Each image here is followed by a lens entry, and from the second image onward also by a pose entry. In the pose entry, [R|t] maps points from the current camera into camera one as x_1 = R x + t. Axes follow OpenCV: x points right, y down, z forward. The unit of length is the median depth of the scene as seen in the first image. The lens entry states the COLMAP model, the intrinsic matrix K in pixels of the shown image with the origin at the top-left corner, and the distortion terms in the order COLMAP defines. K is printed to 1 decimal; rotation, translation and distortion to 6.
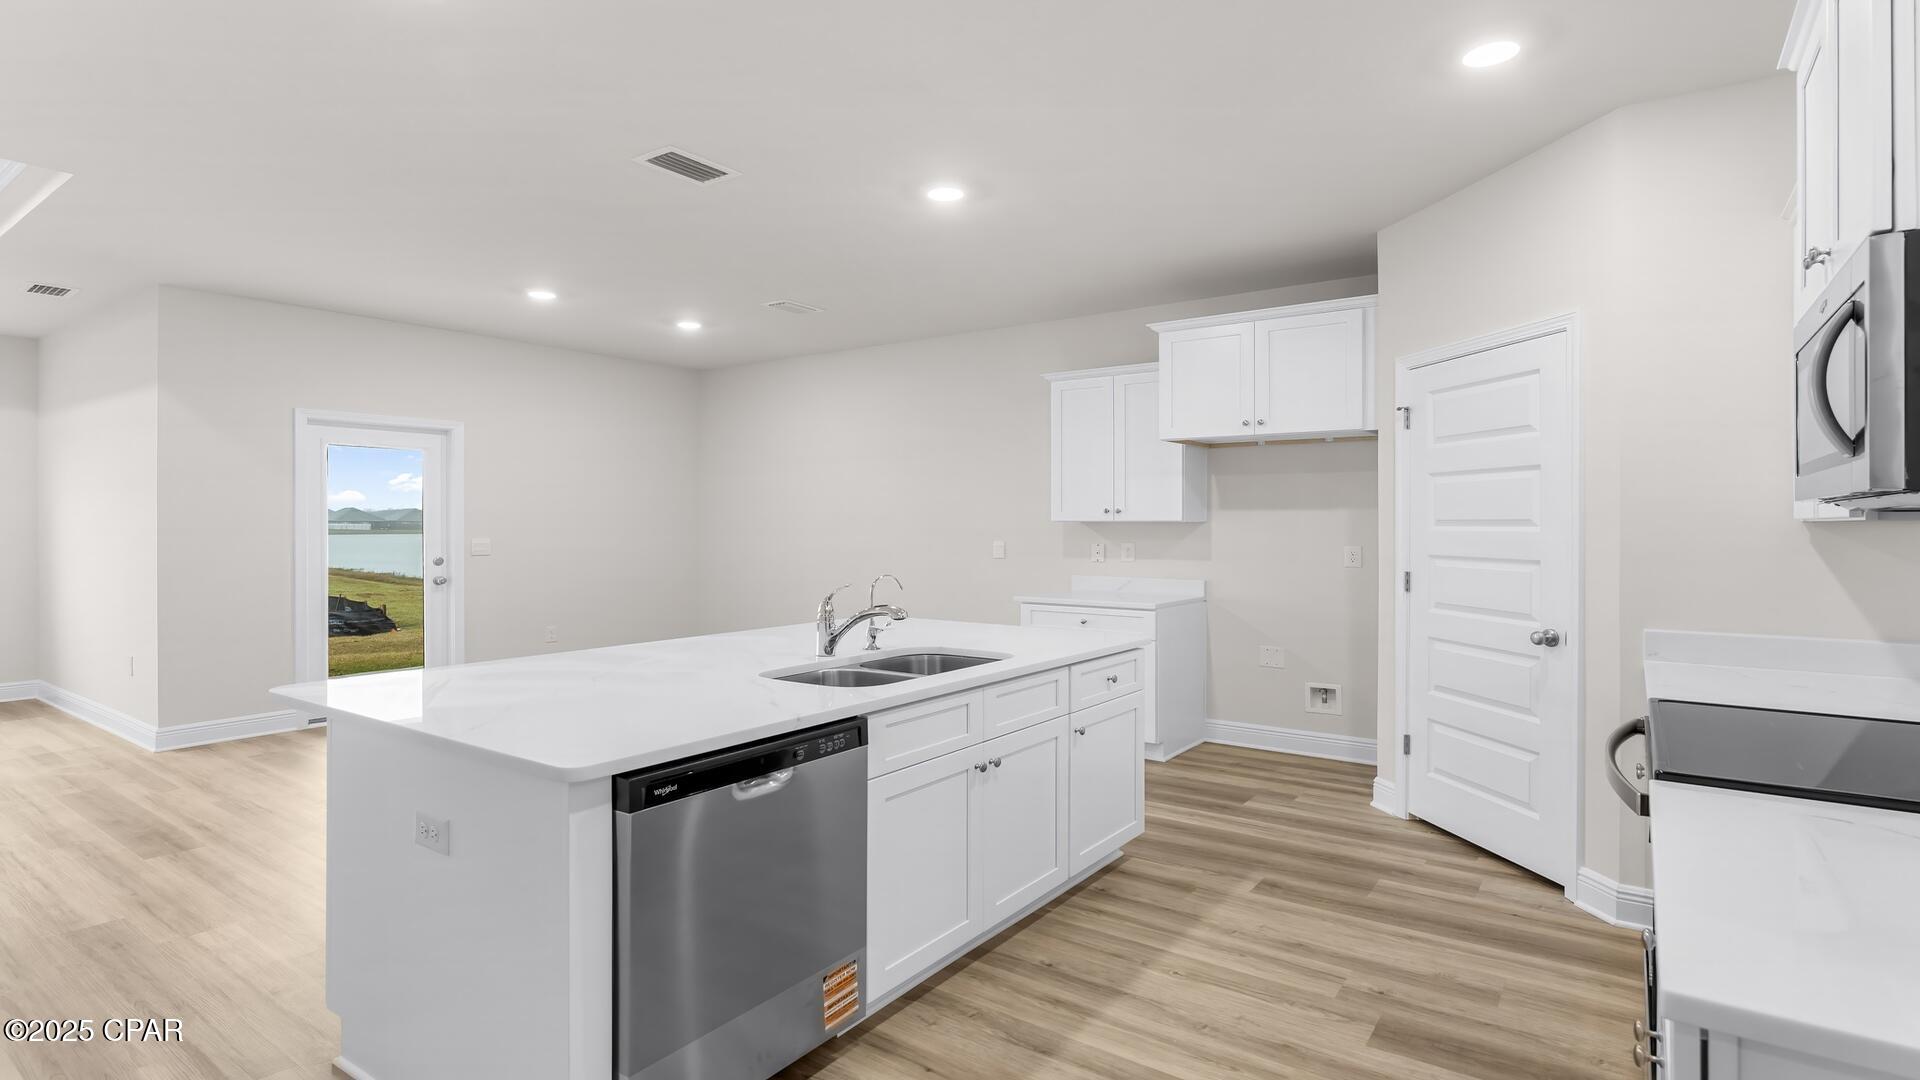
lens RADIAL K [[935.5, 0, 957.8], [0, 935.5, 531.4], [0, 0, 1]] dist [0.001825, 0.000159]
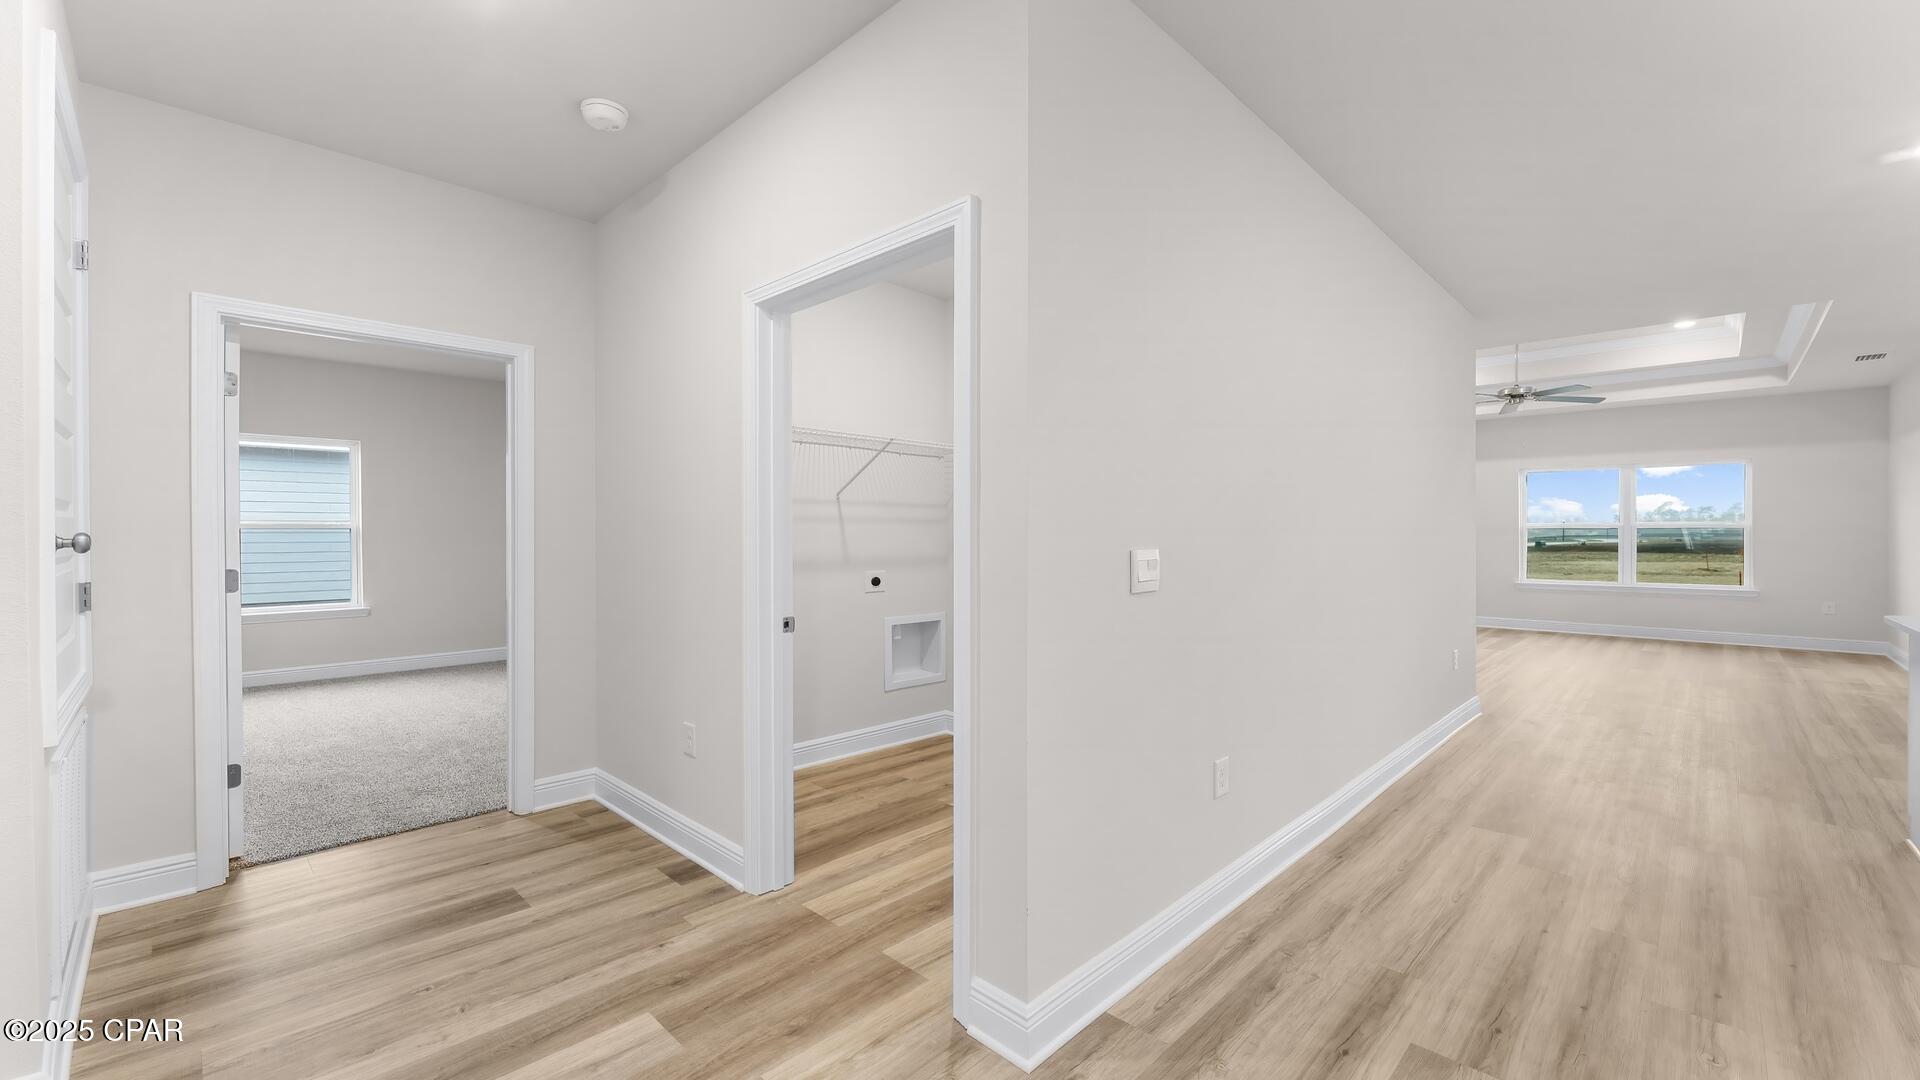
lens RADIAL K [[780.1, 0, 959.2], [0, 780.1, 539.2], [0, 0, 1]] dist [-0.000006, -0.000026]
pose [[-0.145354, 0.001174, -0.989379, 0.300914], [-0.022919, 0.999727, 0.004554, 0.001685], [0.989114, 0.023338, -0.145287, 0.339735]]
